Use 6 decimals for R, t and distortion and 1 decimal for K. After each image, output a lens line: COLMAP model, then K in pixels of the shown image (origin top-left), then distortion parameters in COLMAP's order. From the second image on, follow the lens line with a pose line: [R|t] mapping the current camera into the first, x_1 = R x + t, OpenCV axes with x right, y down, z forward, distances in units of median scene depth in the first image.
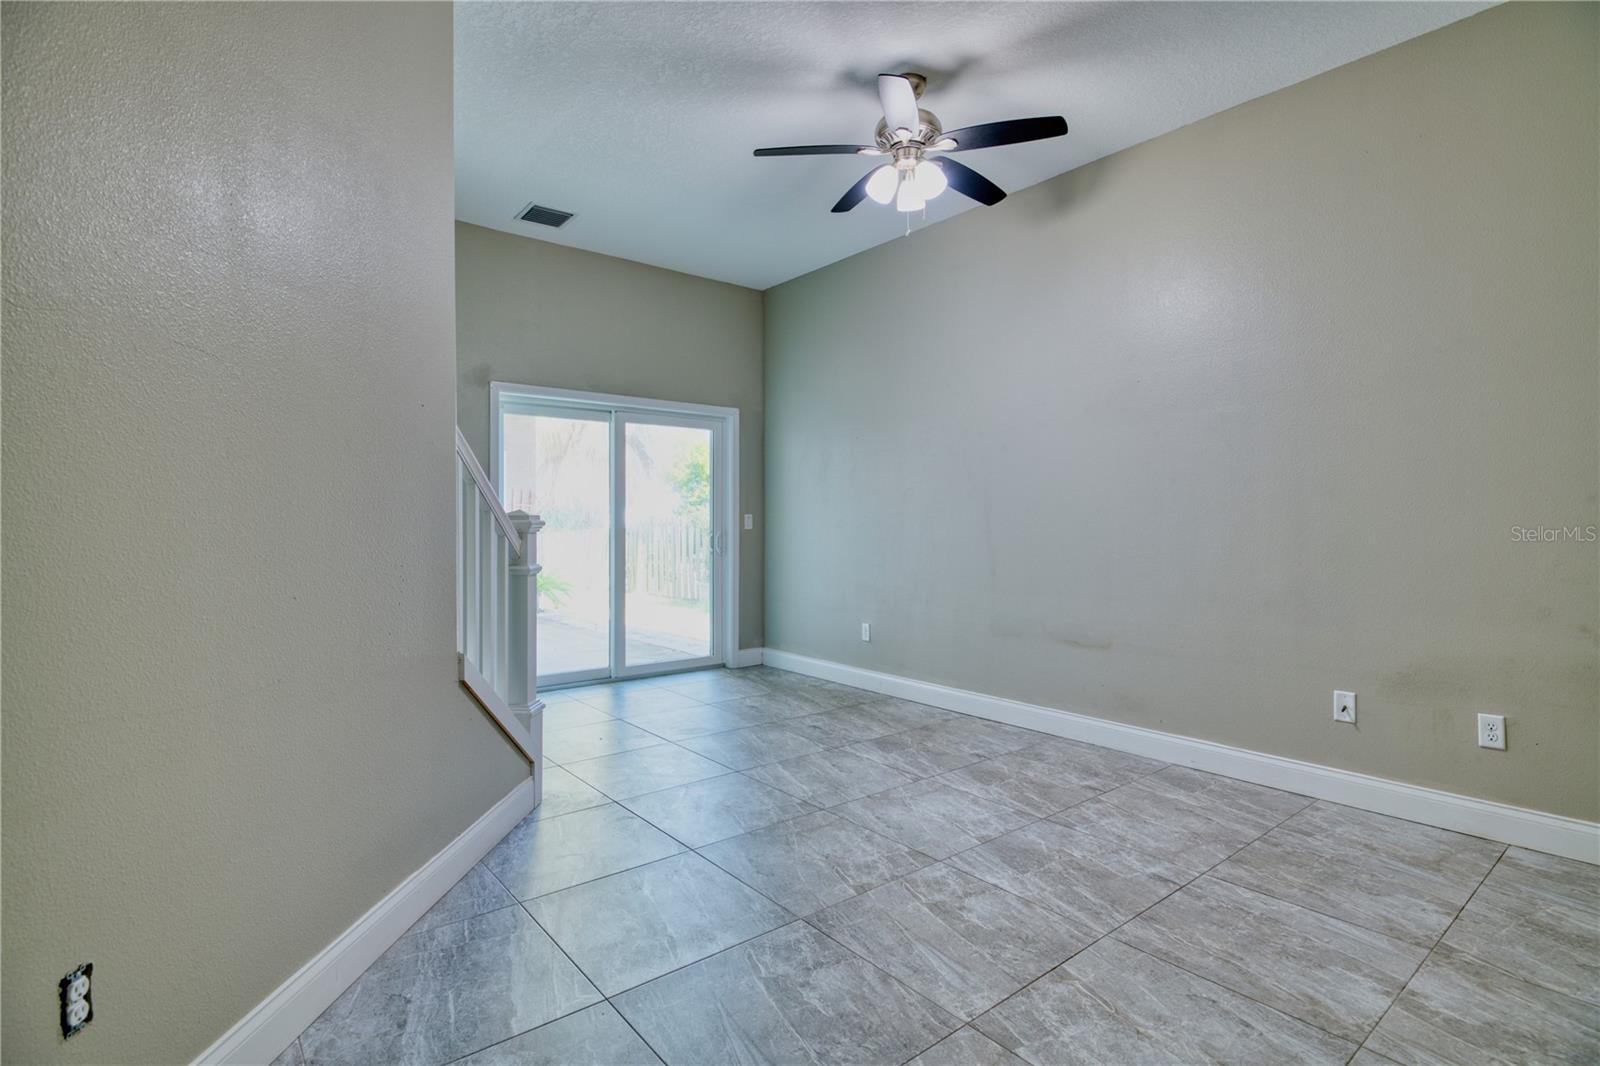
lens RADIAL K [[783.7, 0, 799.0], [0, 783.7, 522.3], [0, 0, 1]] dist [-0.011851, -0.003136]
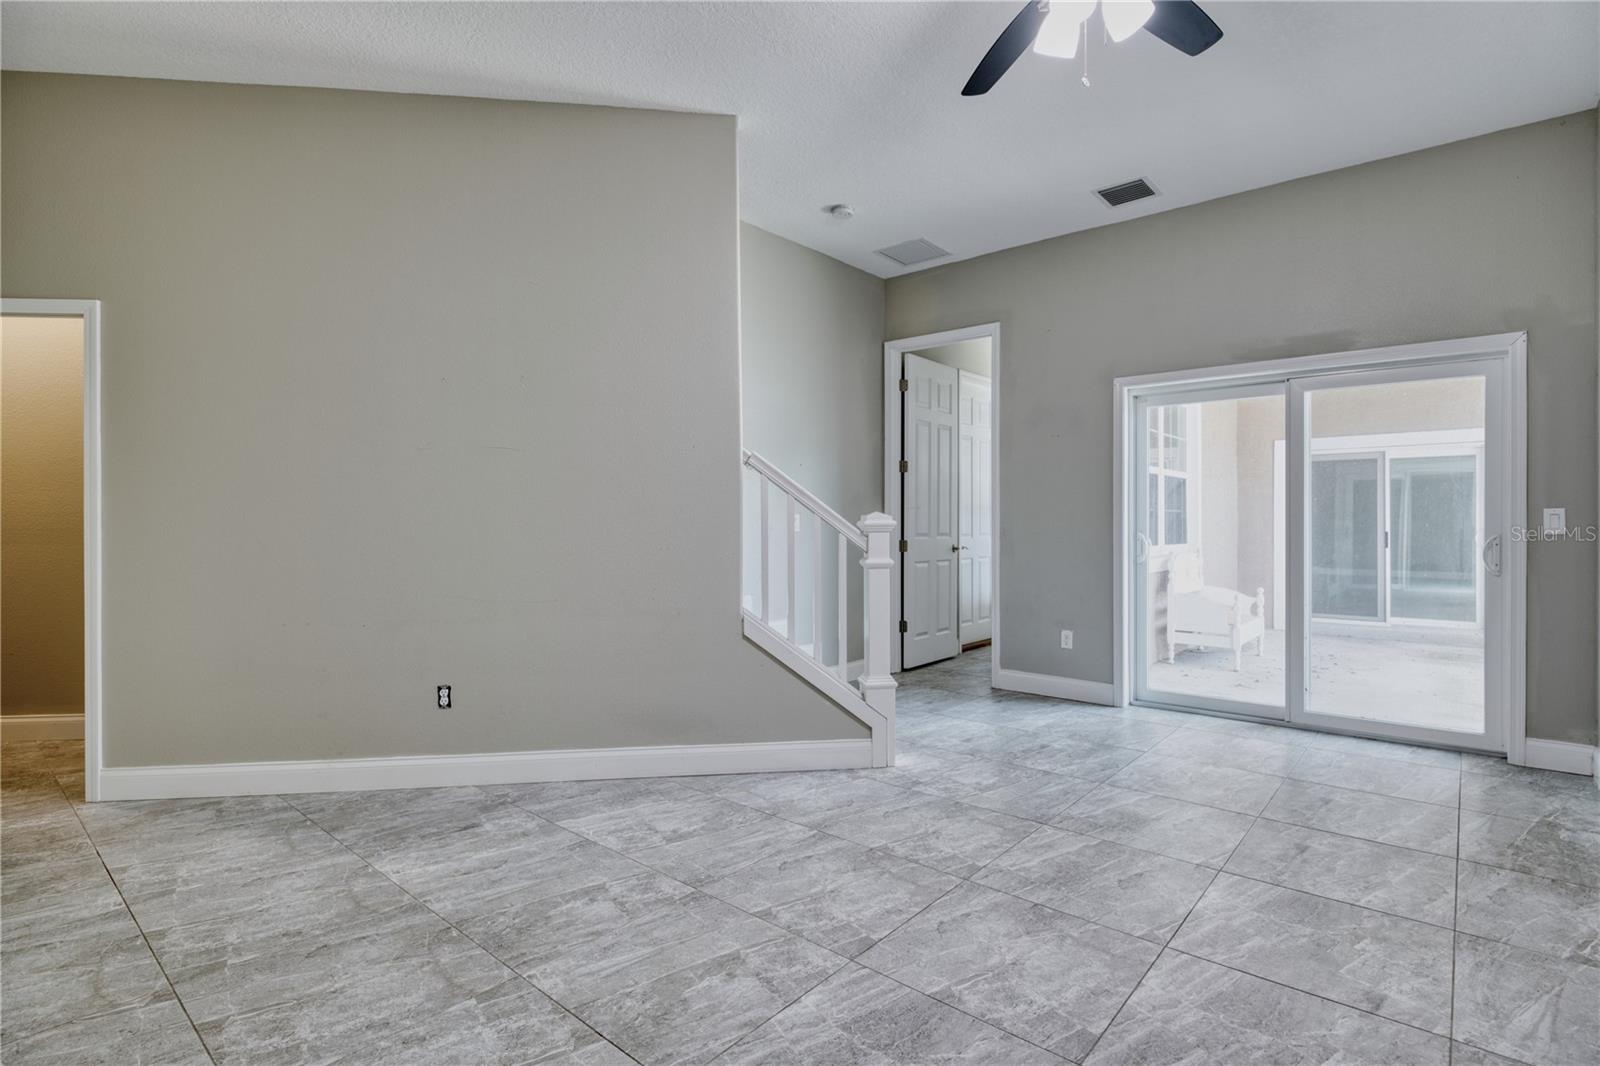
lens RADIAL K [[783.7, 0, 803.7], [0, 783.7, 527.8], [0, 0, 1]] dist [-0.011851, -0.003136]
pose [[0.171311, 0.007803, -0.985186, 0.872195], [0.000139, 0.999968, 0.007944, -0.002191], [0.985217, -0.001498, 0.171304, 0.767539]]
